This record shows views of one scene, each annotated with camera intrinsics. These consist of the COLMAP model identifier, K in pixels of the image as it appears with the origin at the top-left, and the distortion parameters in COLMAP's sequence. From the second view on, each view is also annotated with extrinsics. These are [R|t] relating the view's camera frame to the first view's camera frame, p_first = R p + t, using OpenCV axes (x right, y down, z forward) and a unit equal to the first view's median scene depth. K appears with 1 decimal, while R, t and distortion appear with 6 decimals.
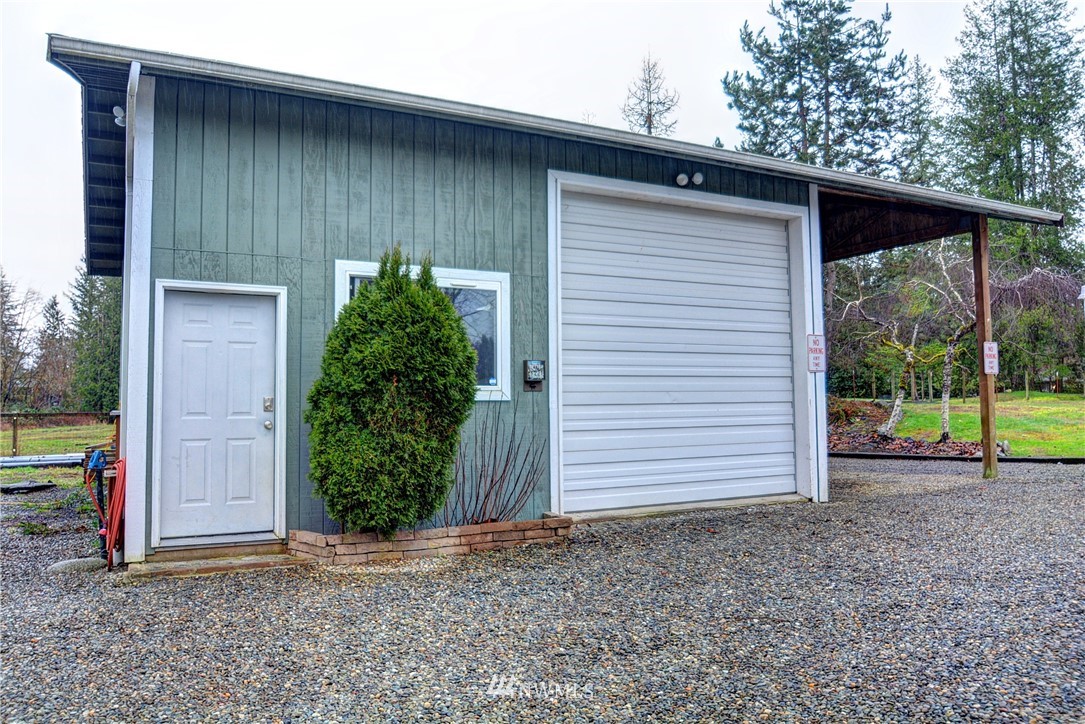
lens RADIAL K [[780.1, 0, 542.6], [0, 780.1, 359.8], [0, 0, 1]] dist [-0.036045, 0.006412]
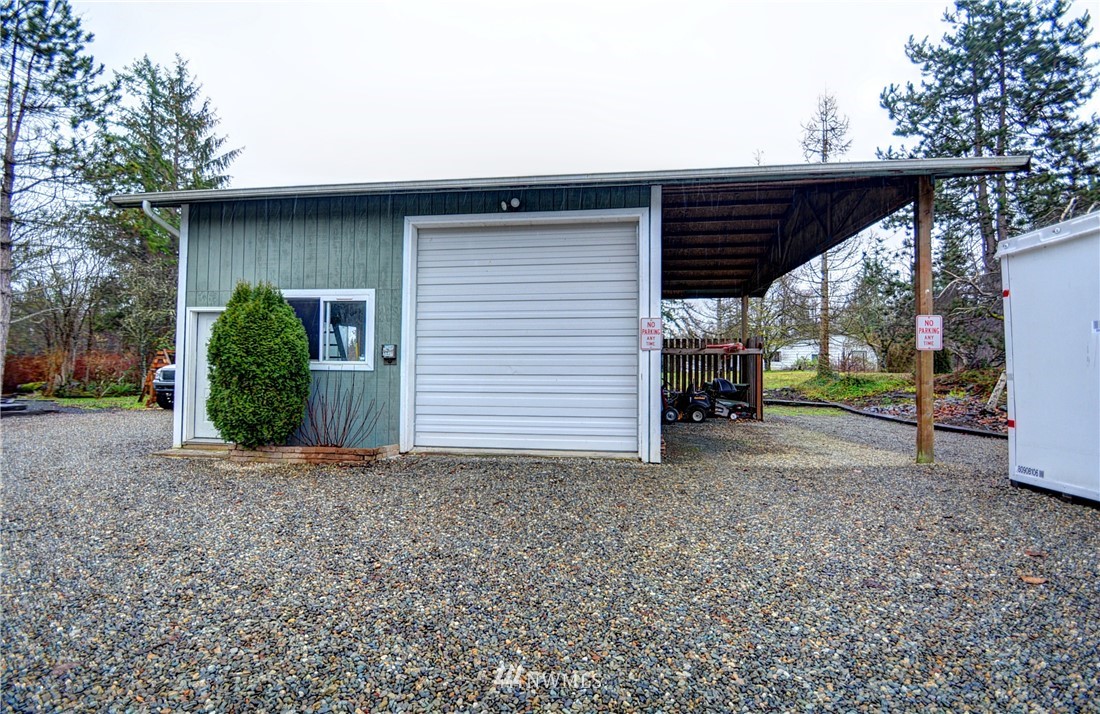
lens RADIAL K [[480.6, 0, 548.7], [0, 480.6, 359.8], [0, 0, 1]] dist [0.004576, -0.000630]
pose [[0.828718, -0.000231, -0.559666, 0.764844], [0.017155, 0.999541, 0.024988, 0.011704], [0.559403, -0.030309, 0.828341, 0.390402]]
